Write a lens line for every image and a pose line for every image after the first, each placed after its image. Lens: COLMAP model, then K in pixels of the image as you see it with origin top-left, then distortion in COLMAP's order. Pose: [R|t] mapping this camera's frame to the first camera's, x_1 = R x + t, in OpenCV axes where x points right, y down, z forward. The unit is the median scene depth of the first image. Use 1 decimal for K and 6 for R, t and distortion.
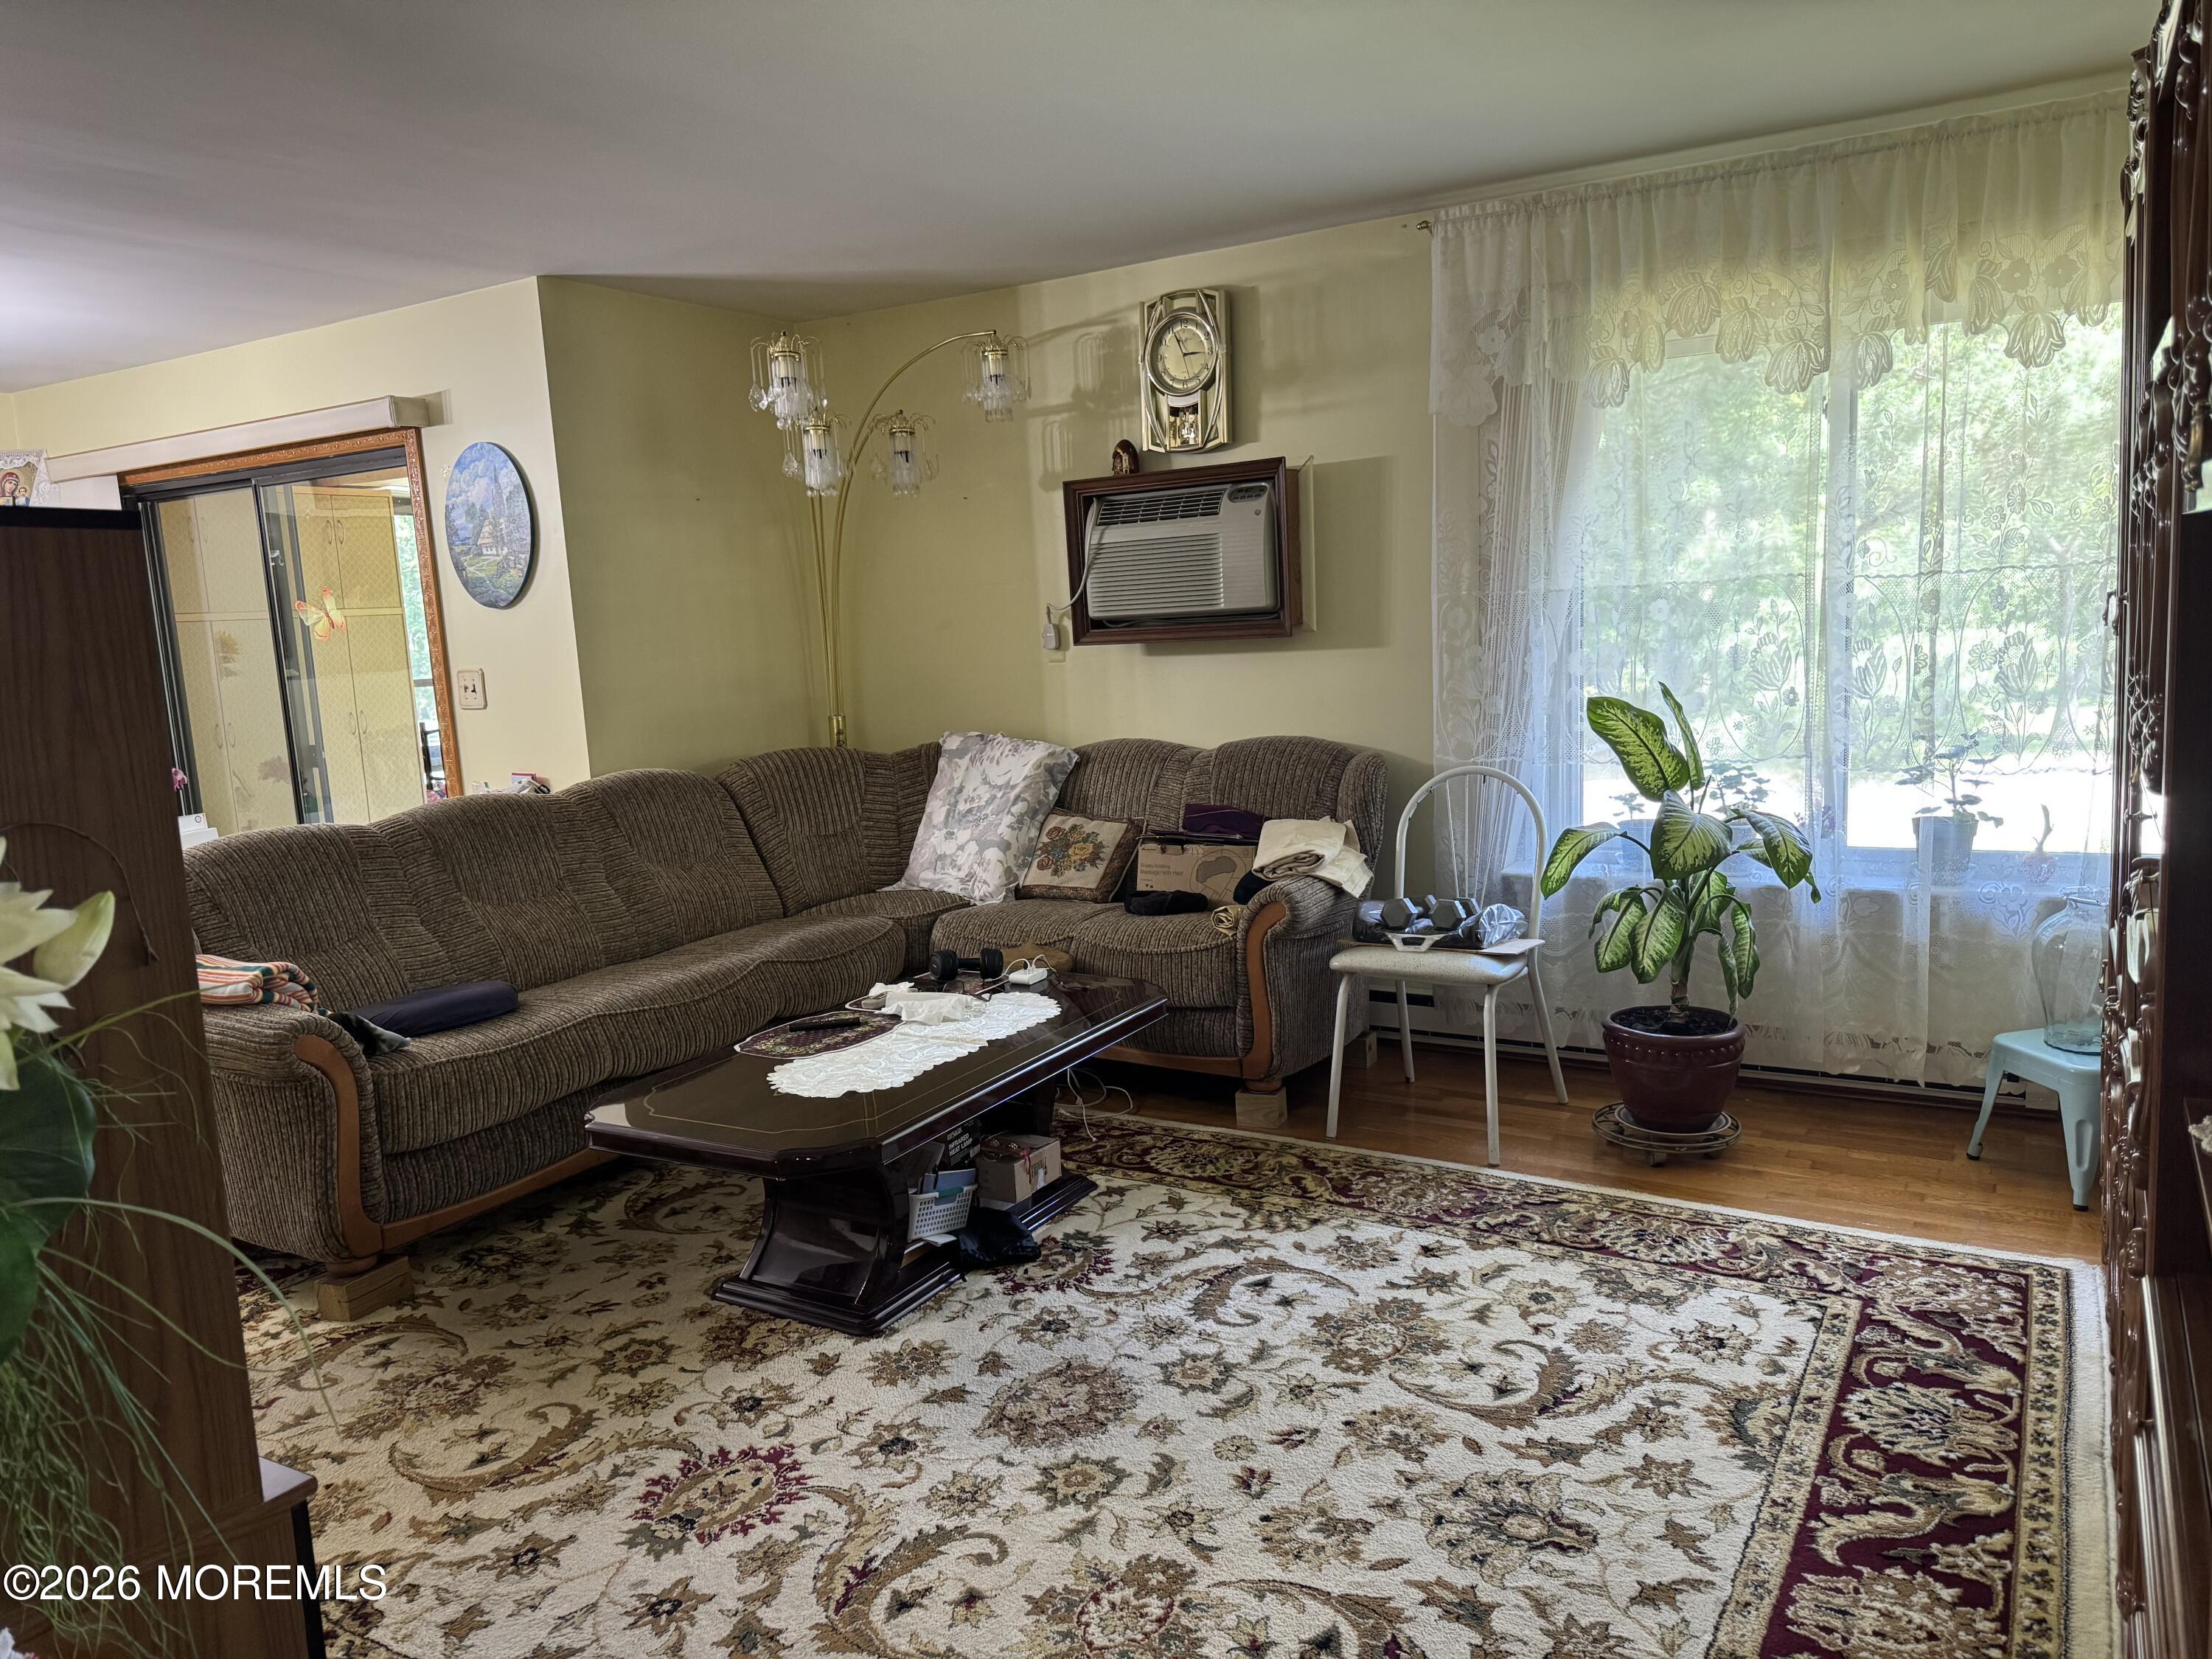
lens RADIAL K [[1547.4, 0, 1106.0], [0, 1547.4, 829.5], [0, 0, 1]] dist [0.111060, -0.211567]
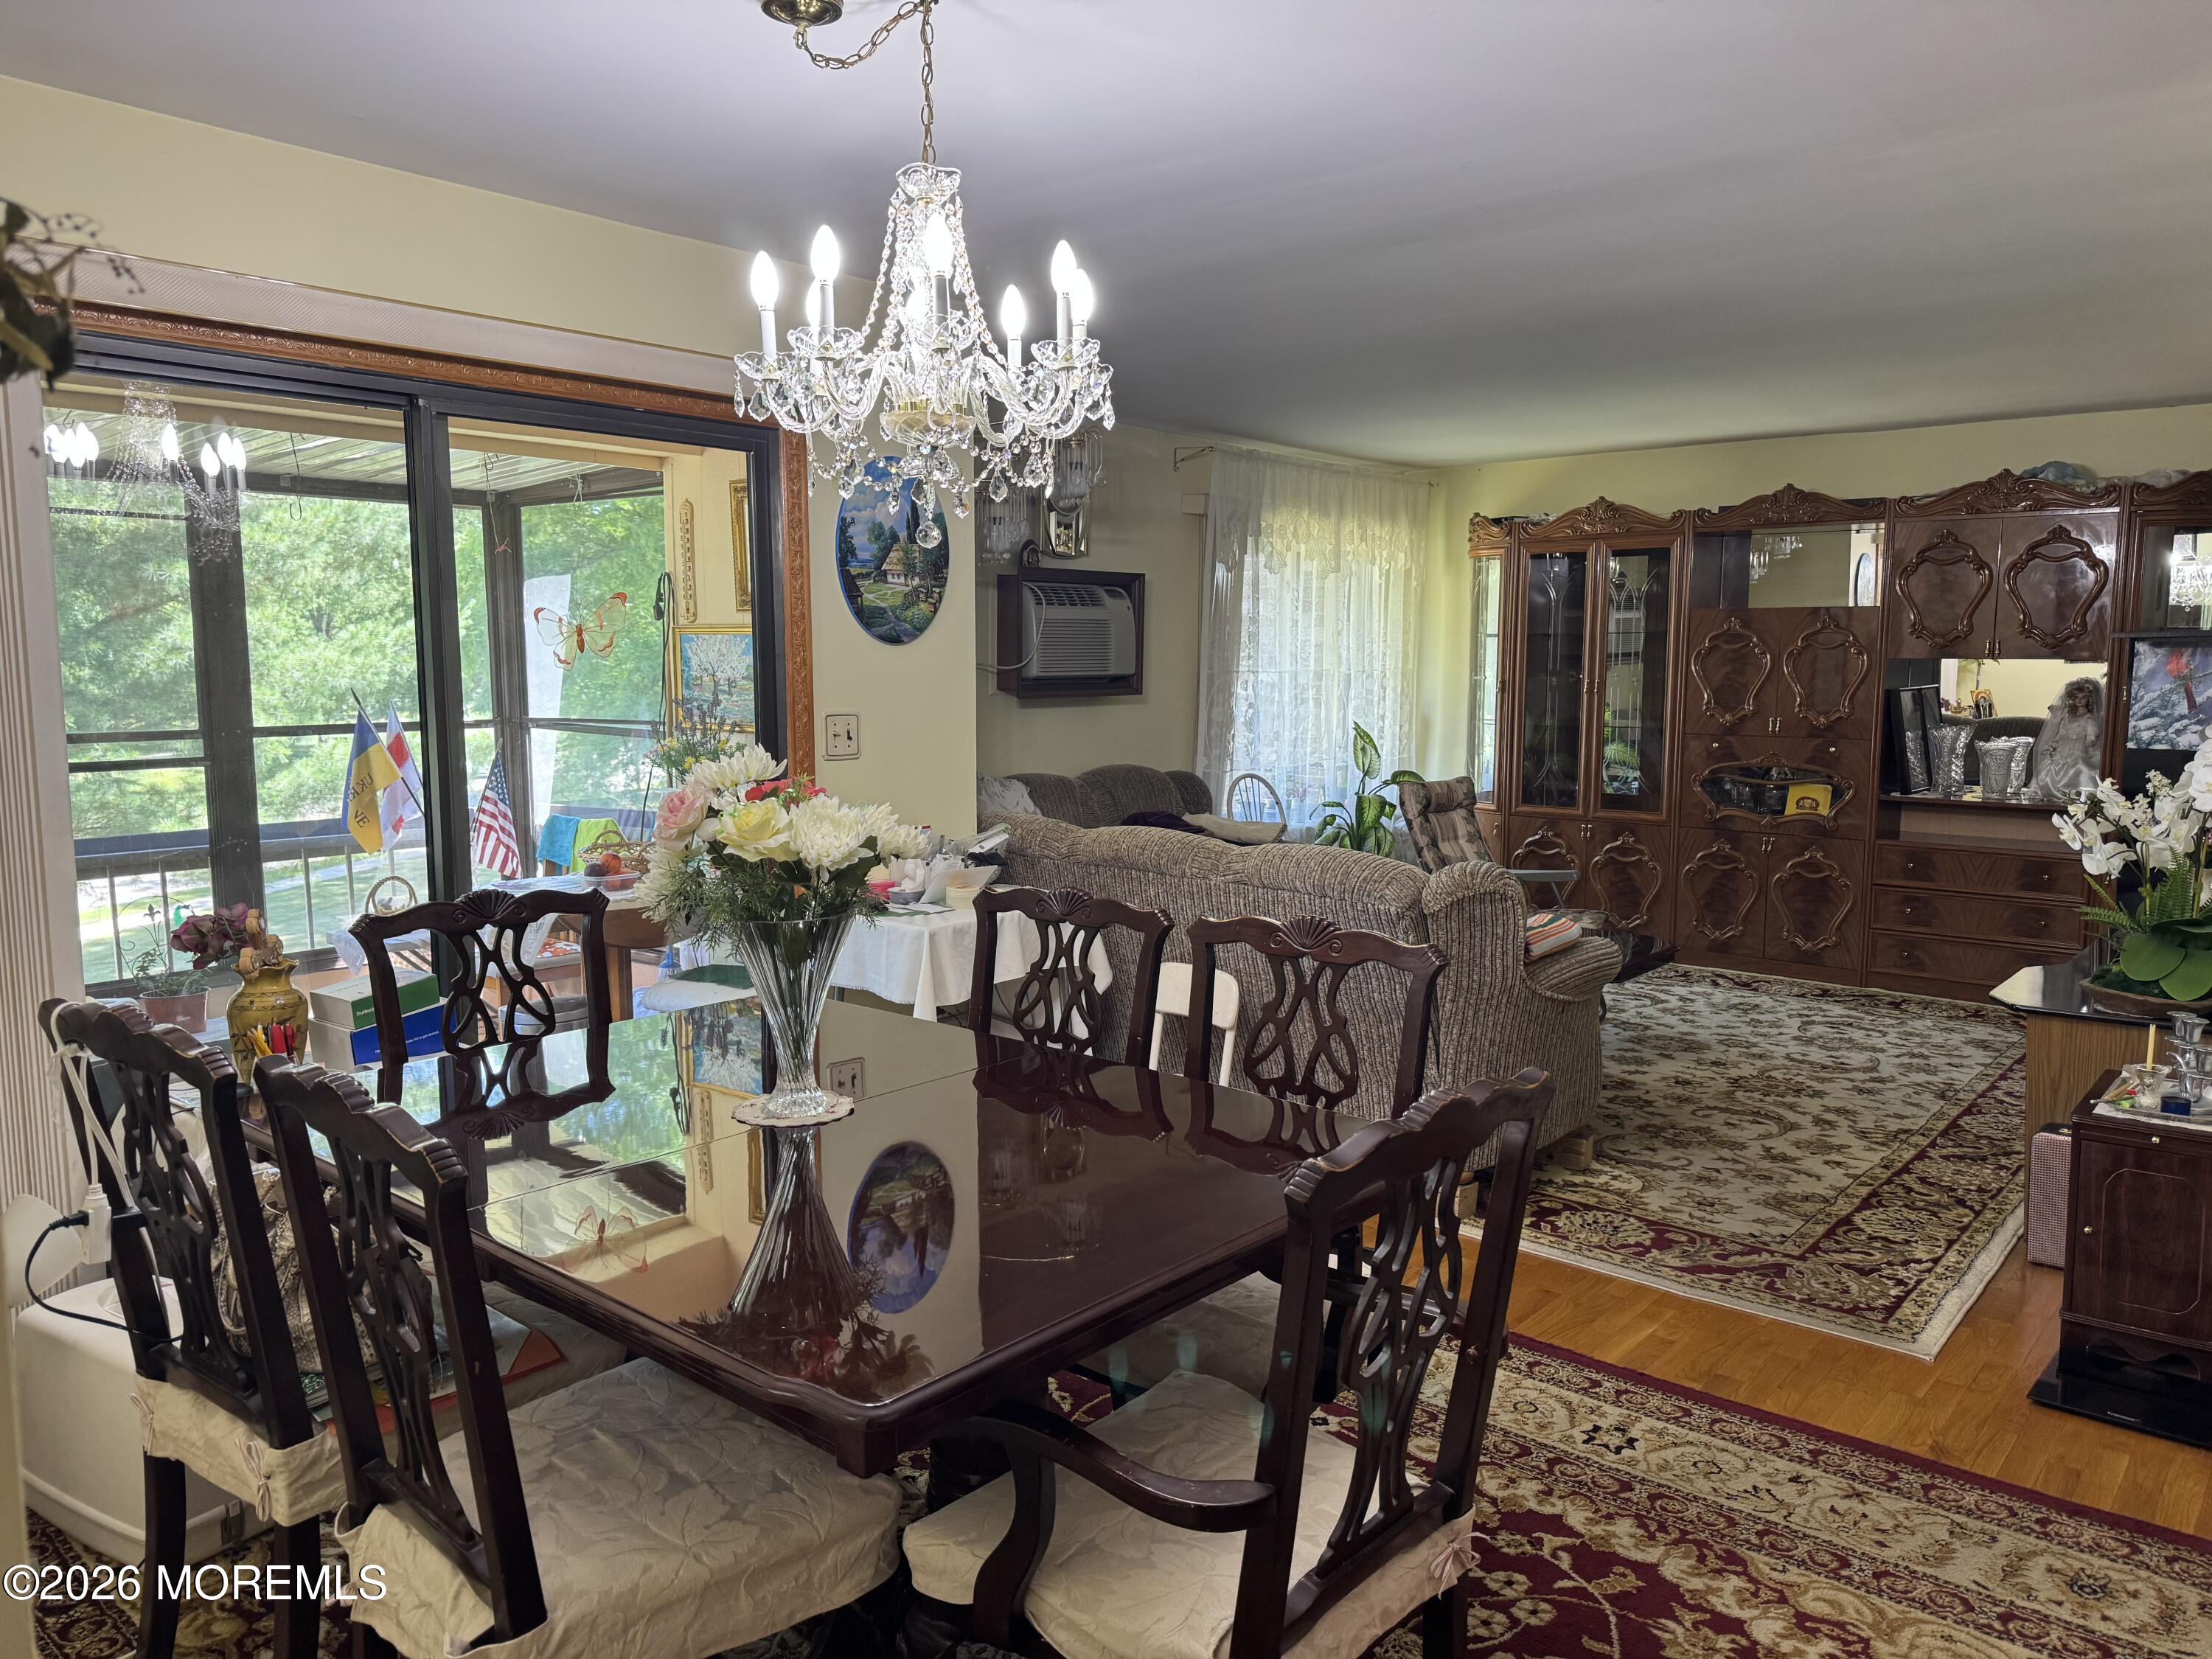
lens RADIAL K [[1560.3, 0, 1101.8], [0, 1560.3, 821.8], [0, 0, 1]] dist [-0.001897, -0.008177]
pose [[0.184525, -0.057324, 0.981155, -2.234170], [0.135233, 0.990283, 0.032424, -0.095161], [-0.973480, 0.126702, 0.190484, 1.332702]]
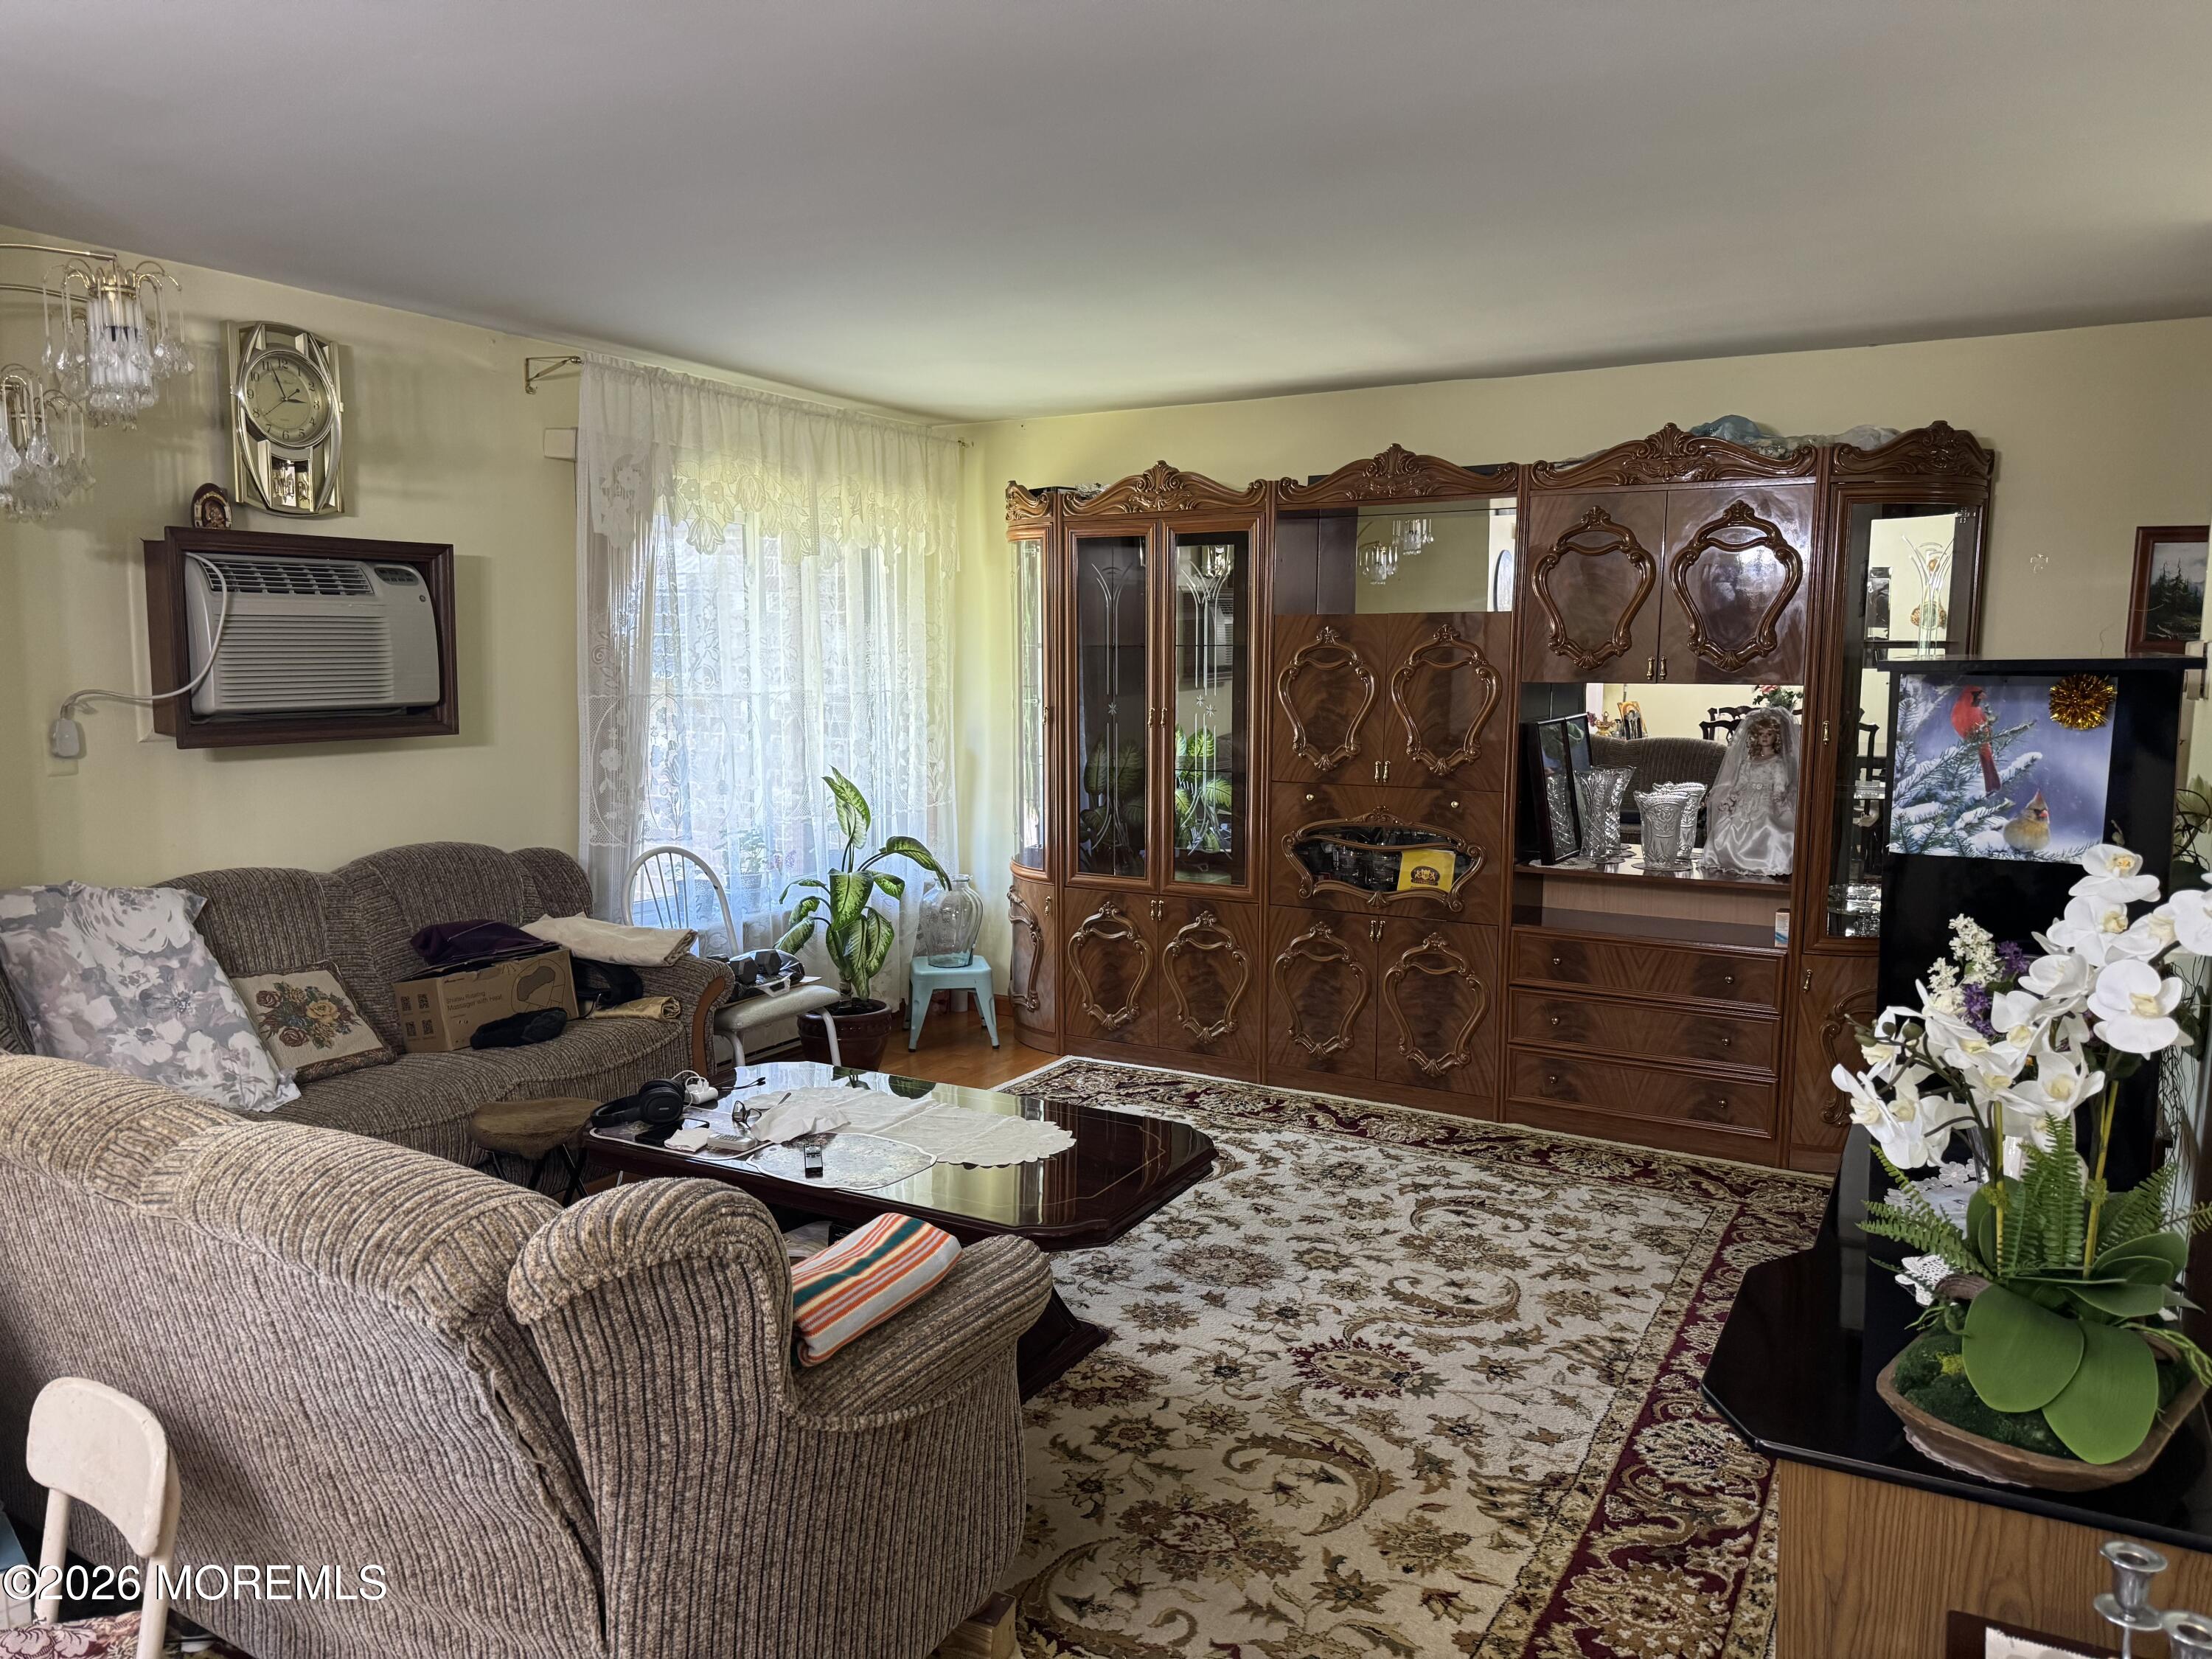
lens RADIAL K [[1547.4, 0, 1106.0], [0, 1547.4, 829.5], [0, 0, 1]] dist [0.111060, -0.211567]
pose [[-0.011035, -0.065199, 0.997811, -1.413698], [0.145669, 0.987122, 0.066111, -0.124099], [-0.989272, 0.146080, -0.001396, 1.074869]]
